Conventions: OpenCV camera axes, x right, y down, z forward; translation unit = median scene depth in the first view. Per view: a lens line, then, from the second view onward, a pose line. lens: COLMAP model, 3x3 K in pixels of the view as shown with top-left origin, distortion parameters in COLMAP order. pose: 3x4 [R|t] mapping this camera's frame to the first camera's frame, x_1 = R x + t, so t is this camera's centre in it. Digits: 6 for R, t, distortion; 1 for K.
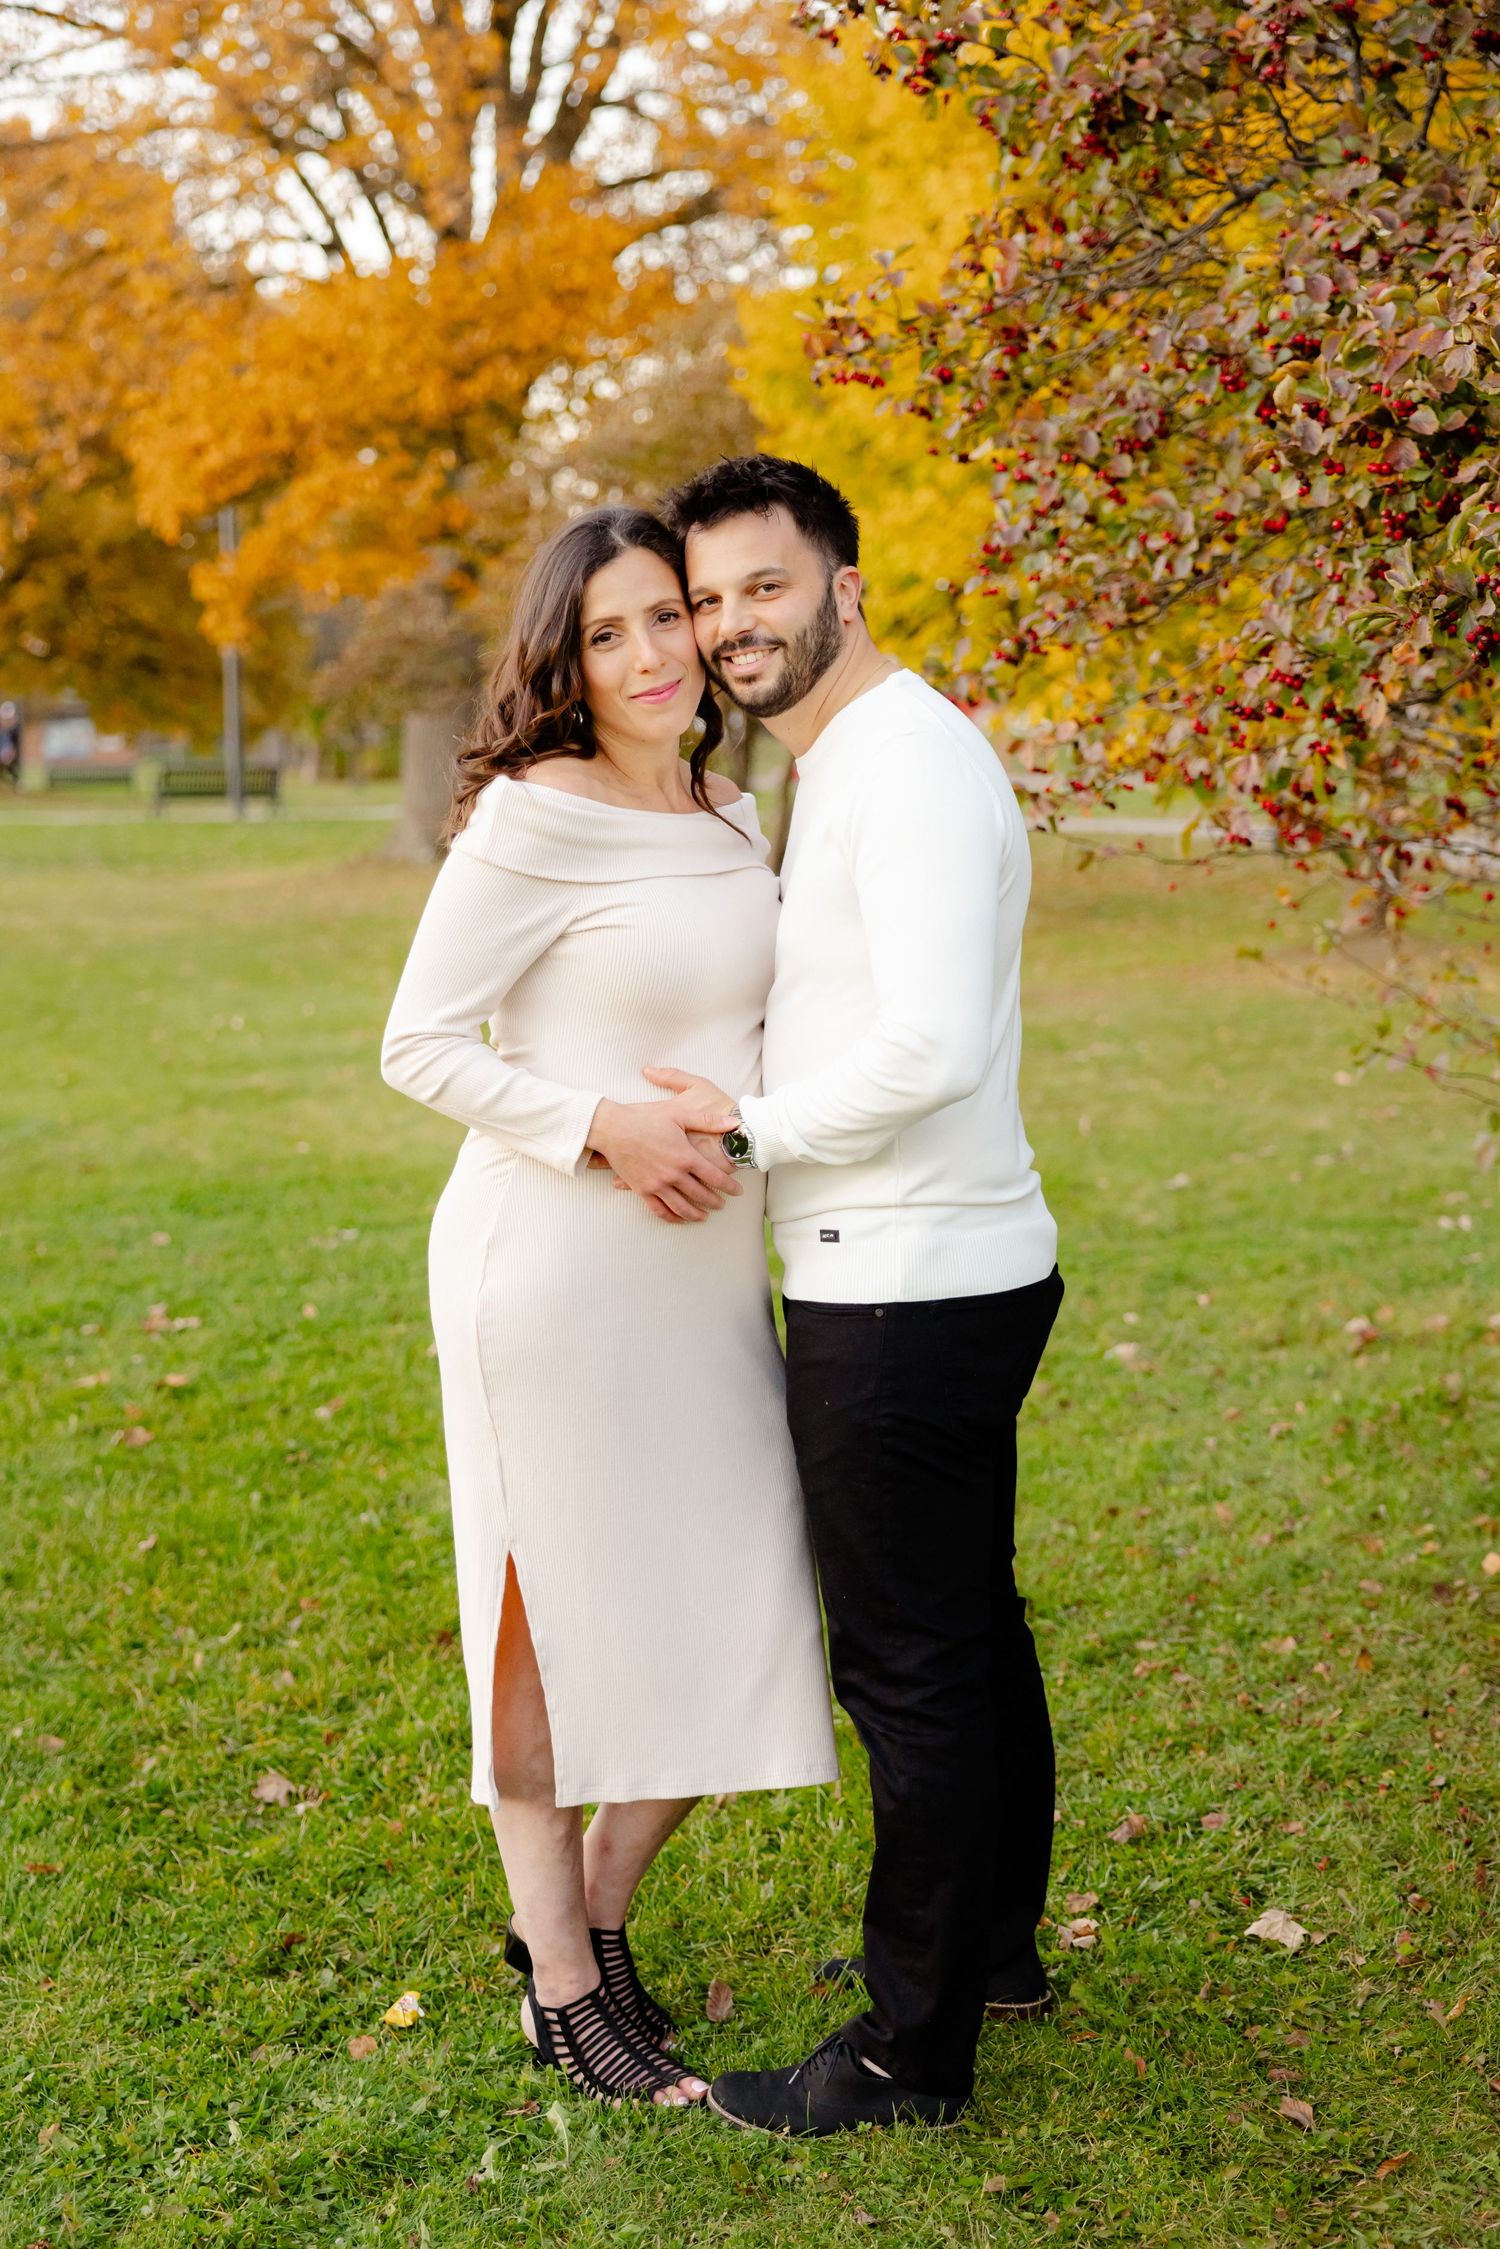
lens RADIAL K [[3179.2, 0, 758.3], [0, 3179.2, 1130.5], [0, 0, 1]] dist [0.027035, 0.031849]
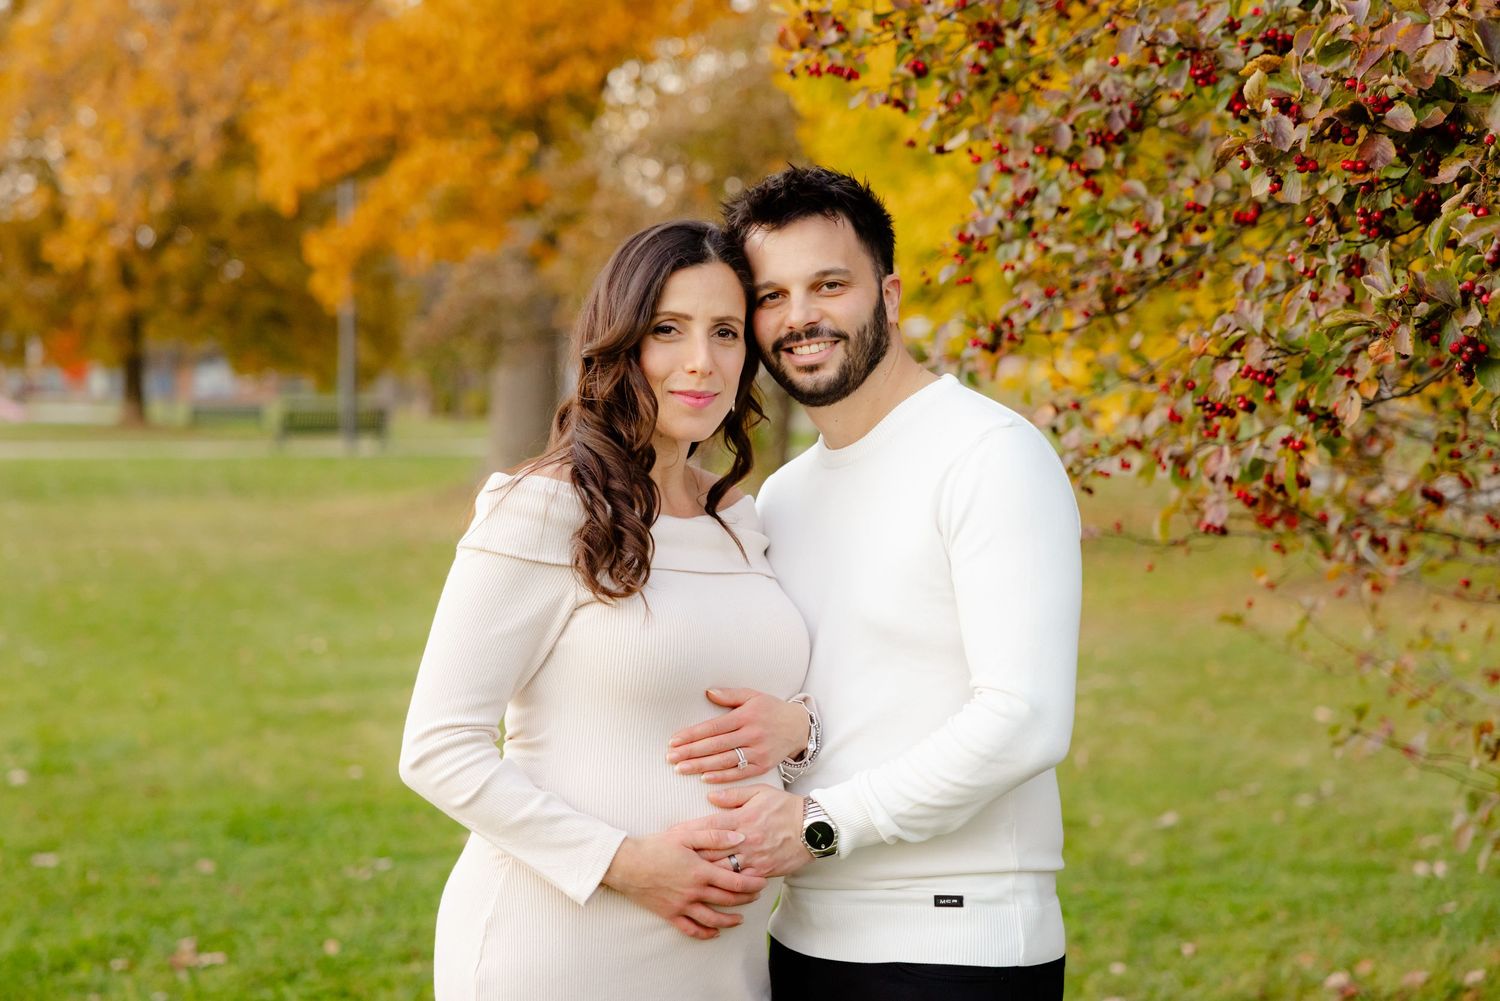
lens RADIAL K [[2802.1, 0, 768.2], [0, 2802.1, 503.3], [0, 0, 1]] dist [-0.030374, 0.581781]
pose [[0.999843, 0.010302, -0.014423, 0.022305], [-0.011428, 0.996704, -0.080317, -0.025714], [0.013548, 0.080469, 0.996665, 0.115723]]
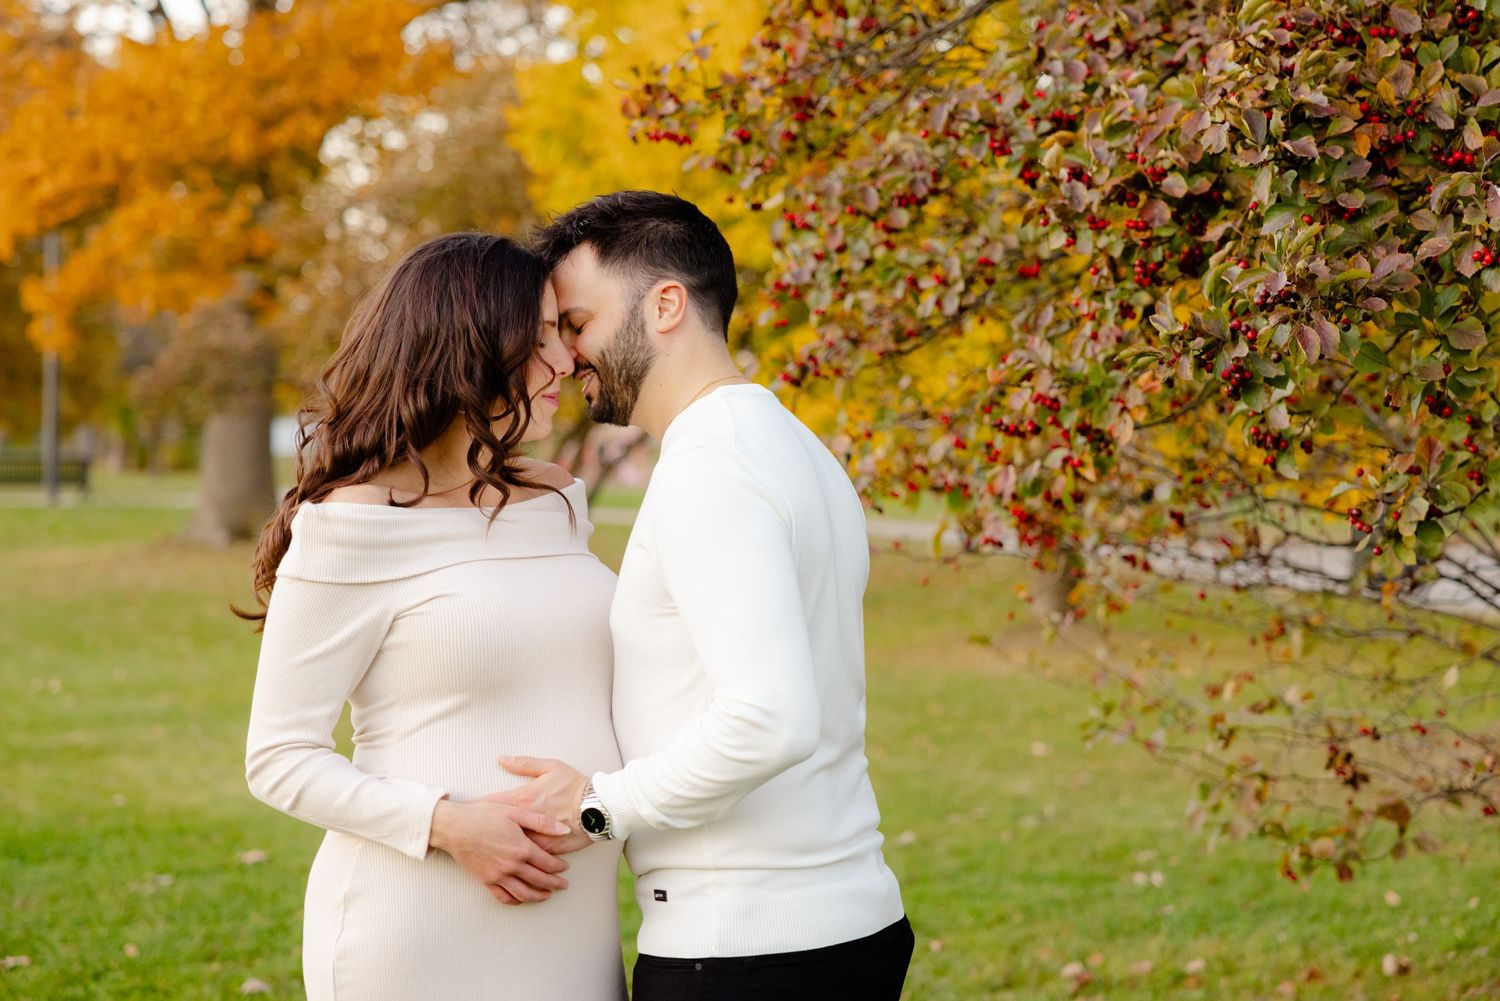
lens RADIAL K [[2782.8, 0, 726.5], [0, 2782.8, 496.6], [0, 0, 1]] dist [0.051711, -0.035489]
pose [[0.996867, 0.019862, 0.076568, -0.019891], [-0.011799, 0.994469, -0.104362, -0.001729], [-0.078217, 0.103132, 0.991588, 0.013400]]
